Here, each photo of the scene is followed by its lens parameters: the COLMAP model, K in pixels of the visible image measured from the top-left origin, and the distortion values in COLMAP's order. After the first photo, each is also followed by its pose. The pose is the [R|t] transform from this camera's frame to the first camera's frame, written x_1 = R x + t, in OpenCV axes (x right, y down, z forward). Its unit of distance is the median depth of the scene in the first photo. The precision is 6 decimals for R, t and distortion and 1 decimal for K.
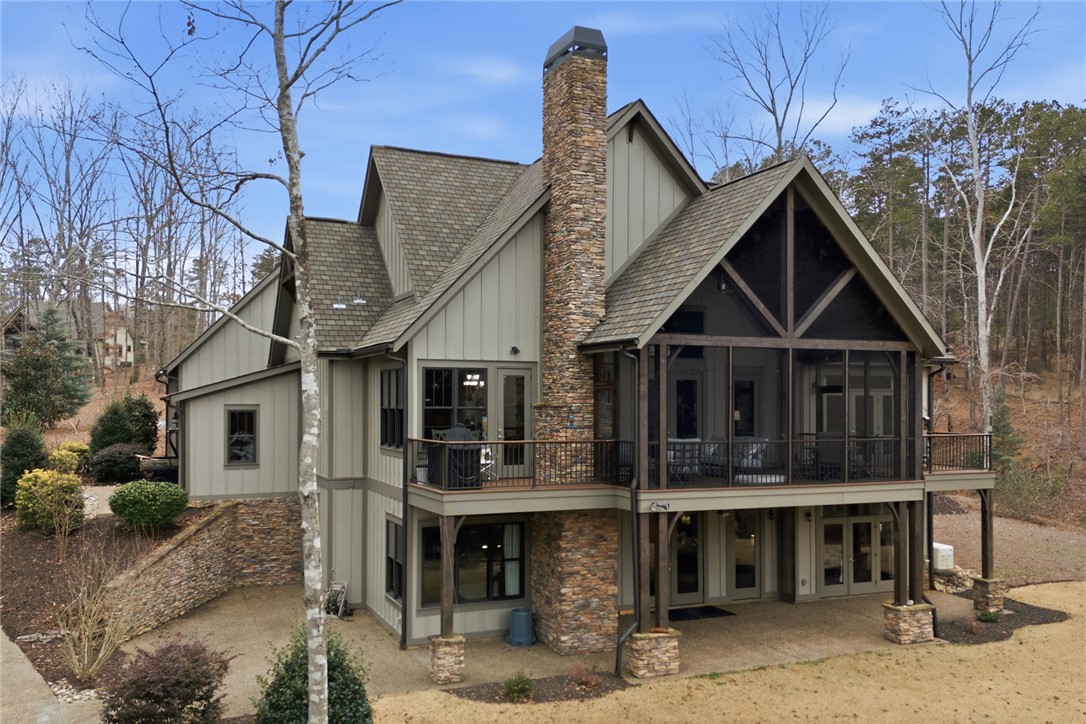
lens RADIAL K [[750.4, 0, 523.6], [0, 750.4, 450.9], [0, 0, 1]] dist [0.051471, -0.051503]
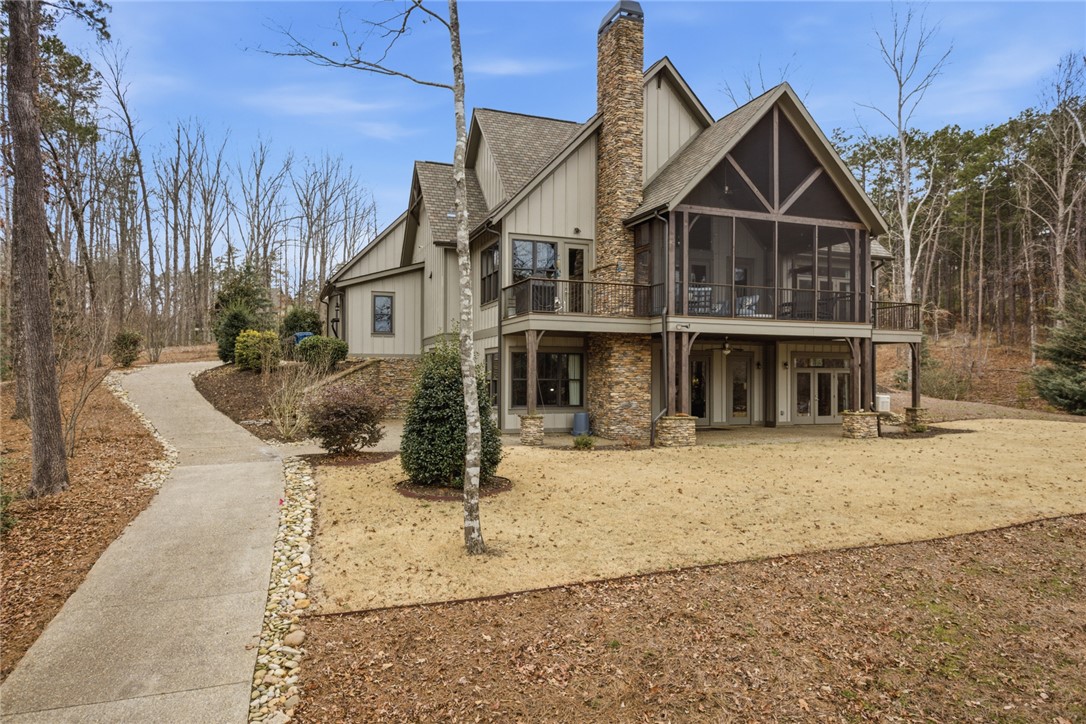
lens RADIAL K [[541.8, 0, 543.0], [0, 541.8, 395.5], [0, 0, 1]] dist [-0.016166, 0.003885]
pose [[0.998808, 0.003615, -0.048671, -0.025089], [-0.003156, 0.999950, 0.009498, 0.165486], [0.048703, -0.009333, 0.998770, -0.016251]]
